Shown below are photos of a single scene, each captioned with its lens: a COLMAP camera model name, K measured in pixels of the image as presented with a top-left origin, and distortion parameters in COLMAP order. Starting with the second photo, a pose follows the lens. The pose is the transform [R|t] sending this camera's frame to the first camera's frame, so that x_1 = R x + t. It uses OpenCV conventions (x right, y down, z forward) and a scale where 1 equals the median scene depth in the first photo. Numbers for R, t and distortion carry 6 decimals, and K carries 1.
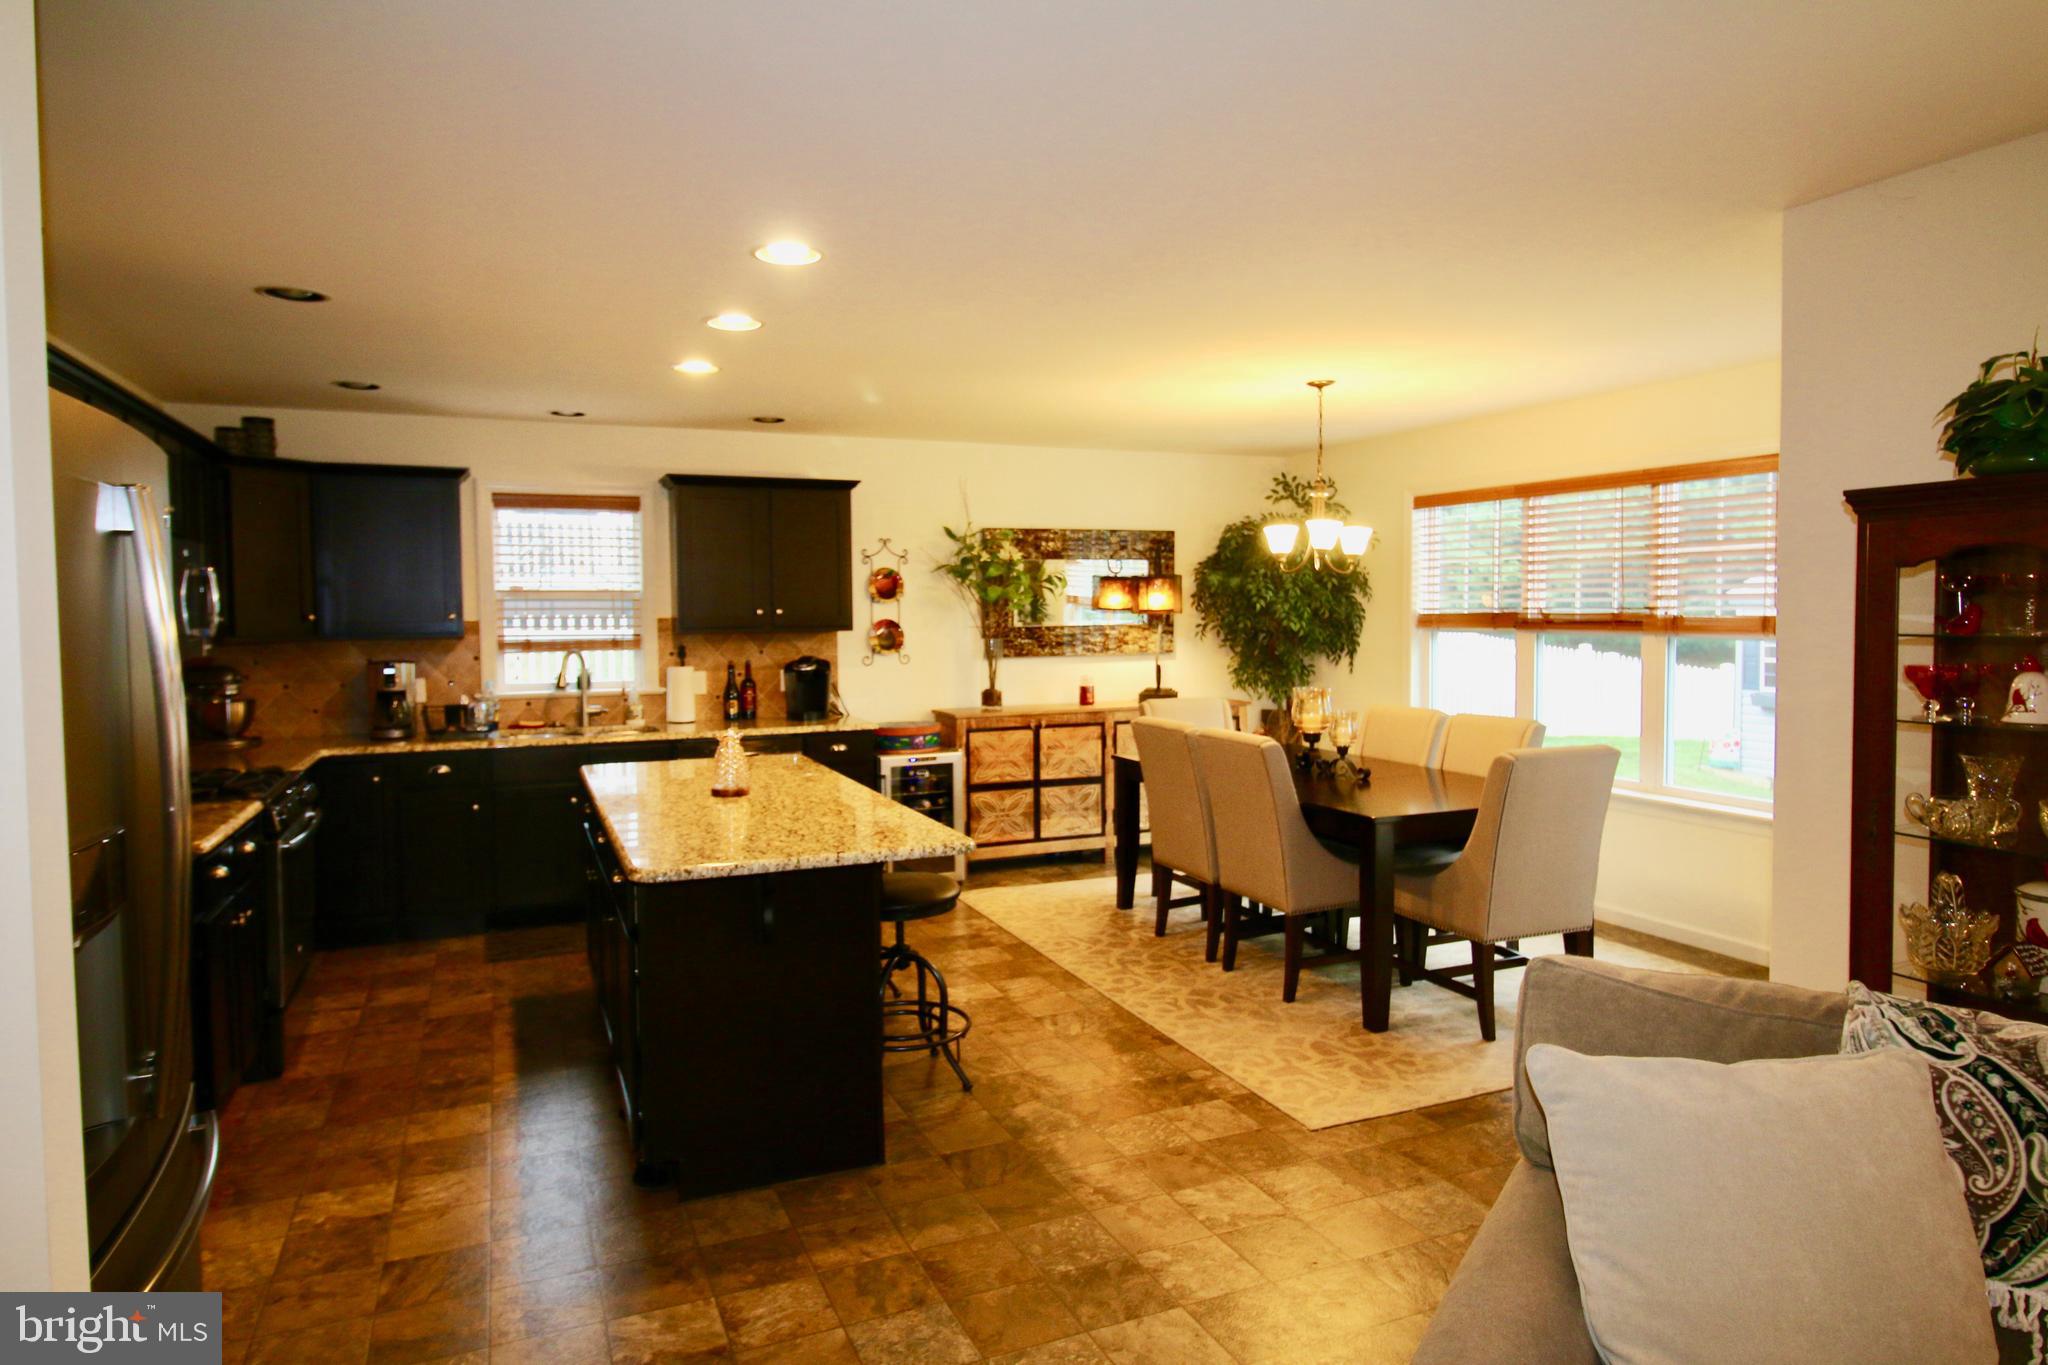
lens RADIAL K [[1196.1, 0, 1040.7], [0, 1196.1, 670.2], [0, 0, 1]] dist [-0.009017, 0.000421]
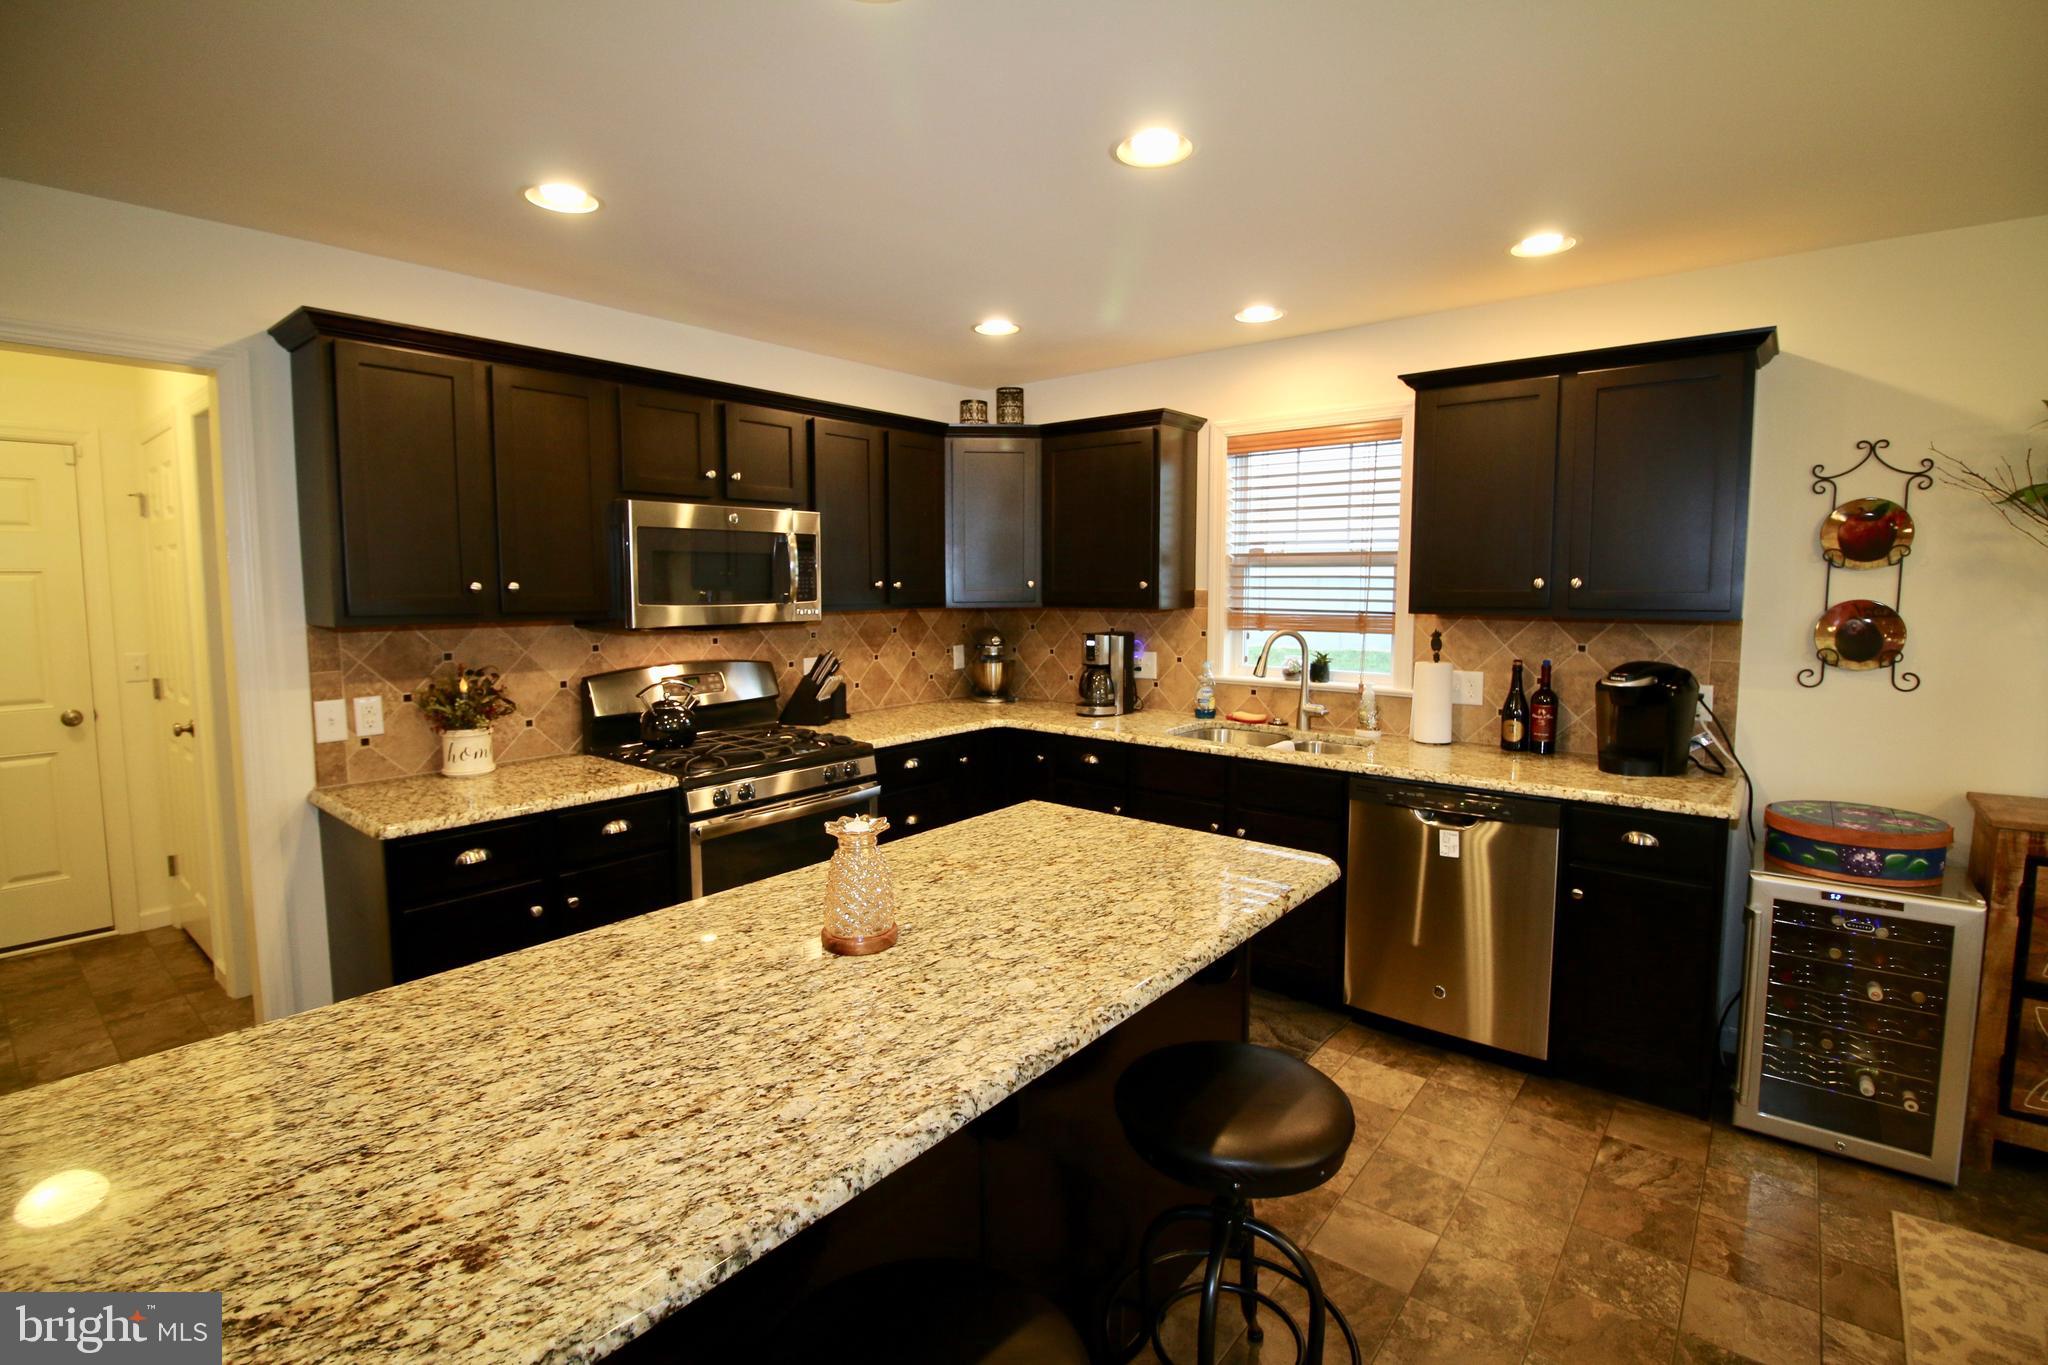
lens RADIAL K [[948.7, 0, 1027.9], [0, 948.7, 665.9], [0, 0, 1]] dist [-0.009151, -0.005754]
pose [[0.450887, 0.088325, -0.888200, 0.072093], [-0.050381, 0.996024, 0.073472, -0.027949], [0.891158, 0.011621, 0.453544, 0.532100]]
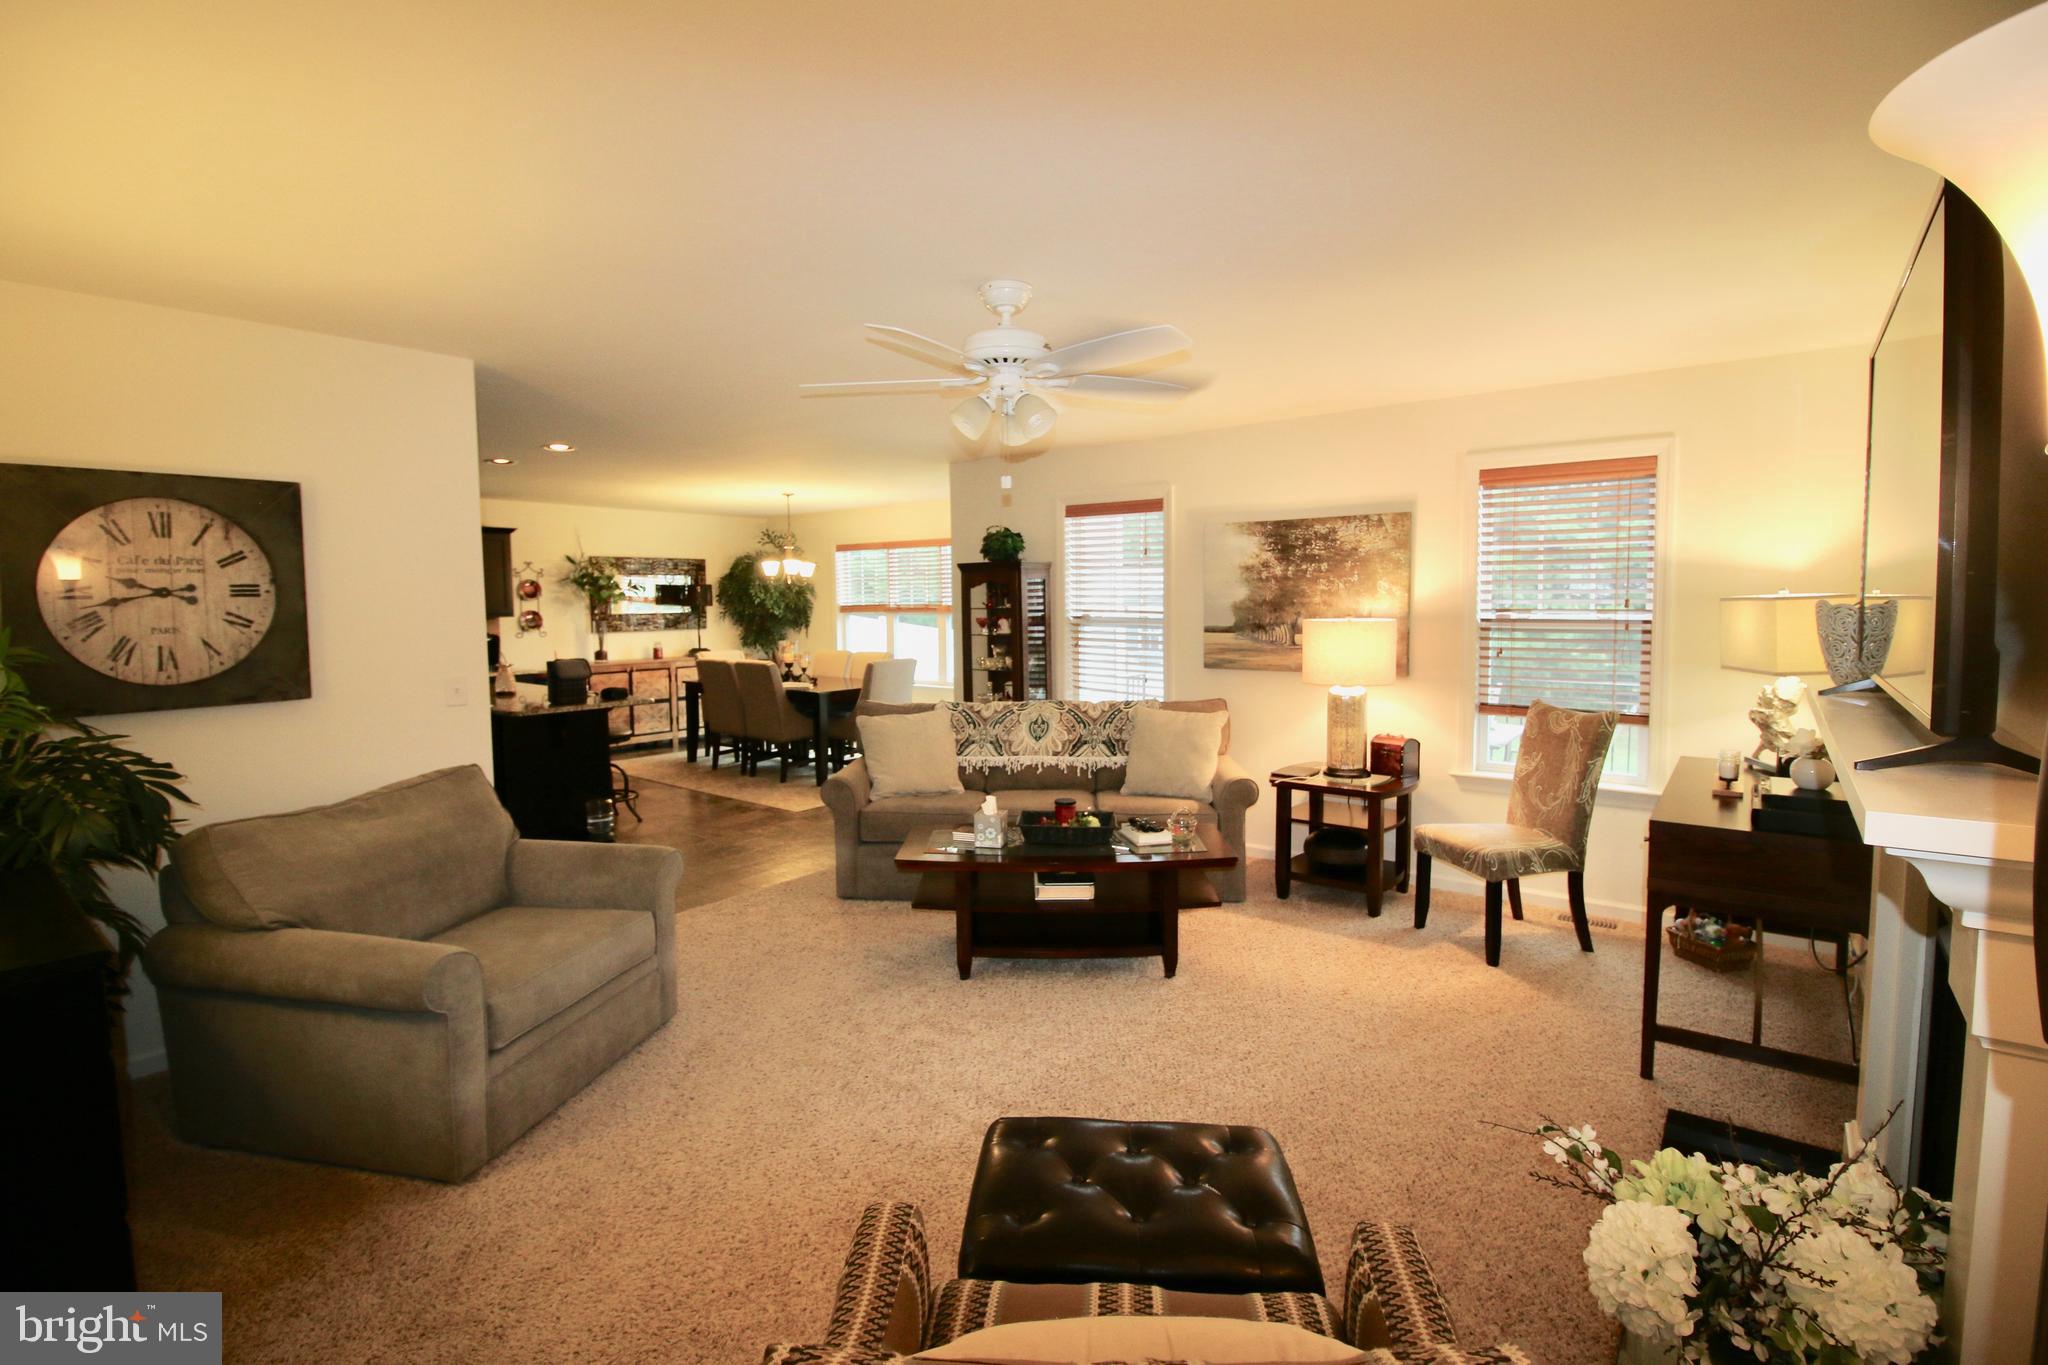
lens RADIAL K [[948.7, 0, 1022.5], [0, 948.7, 661.2], [0, 0, 1]] dist [-0.009151, -0.005754]
pose [[0.888503, -0.030562, 0.457852, -0.133465], [0.027782, 0.999532, 0.012804, 0.032626], [-0.458029, 0.001344, 0.888936, -0.519176]]
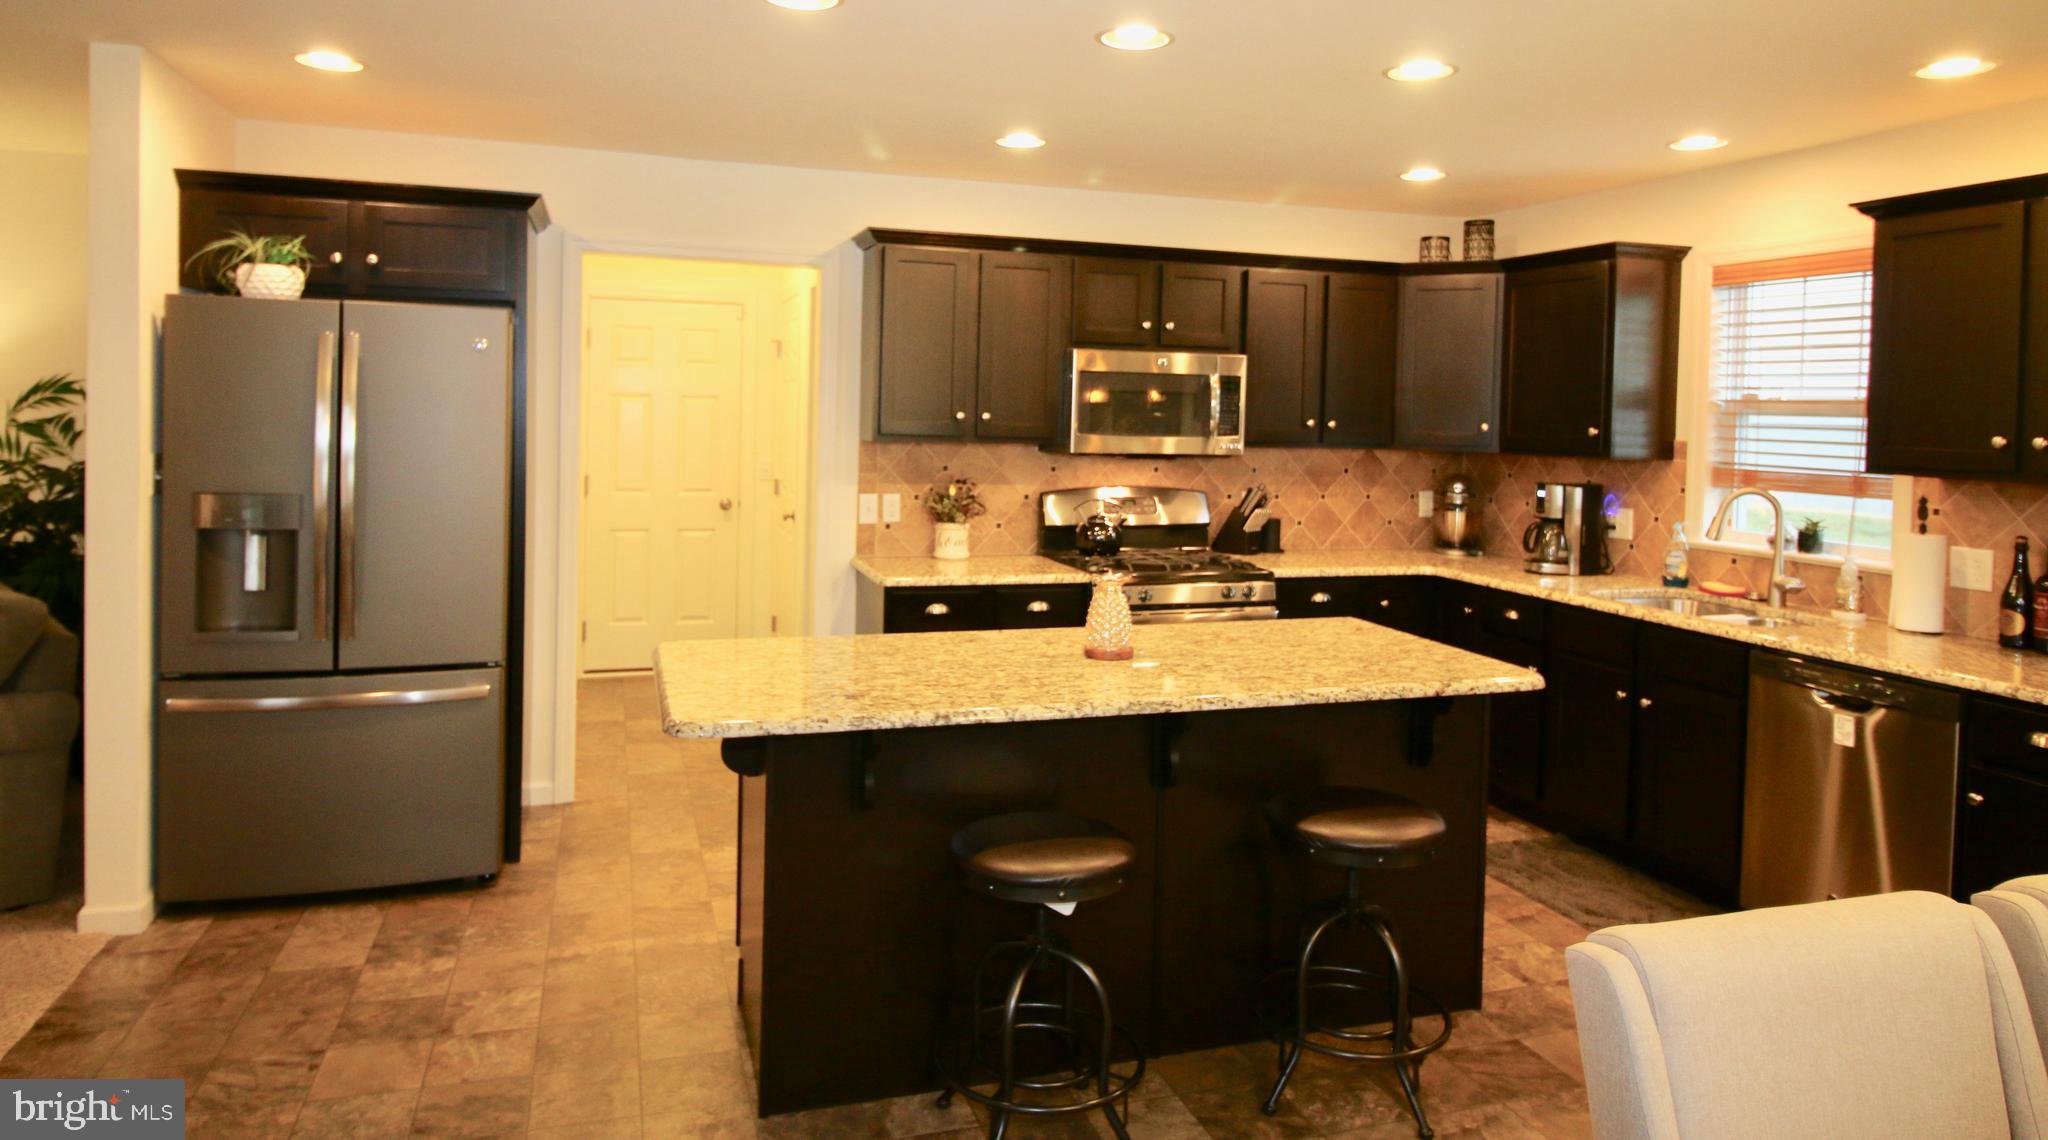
lens RADIAL K [[1281.0, 0, 1007.7], [0, 1281.0, 438.4], [0, 0, 1]] dist [-0.004947, -0.003008]
pose [[-0.110102, 0.029908, -0.993470, 0.337375], [-0.075934, 0.996373, 0.038410, -0.037490], [0.991015, 0.079667, -0.107431, 0.612789]]
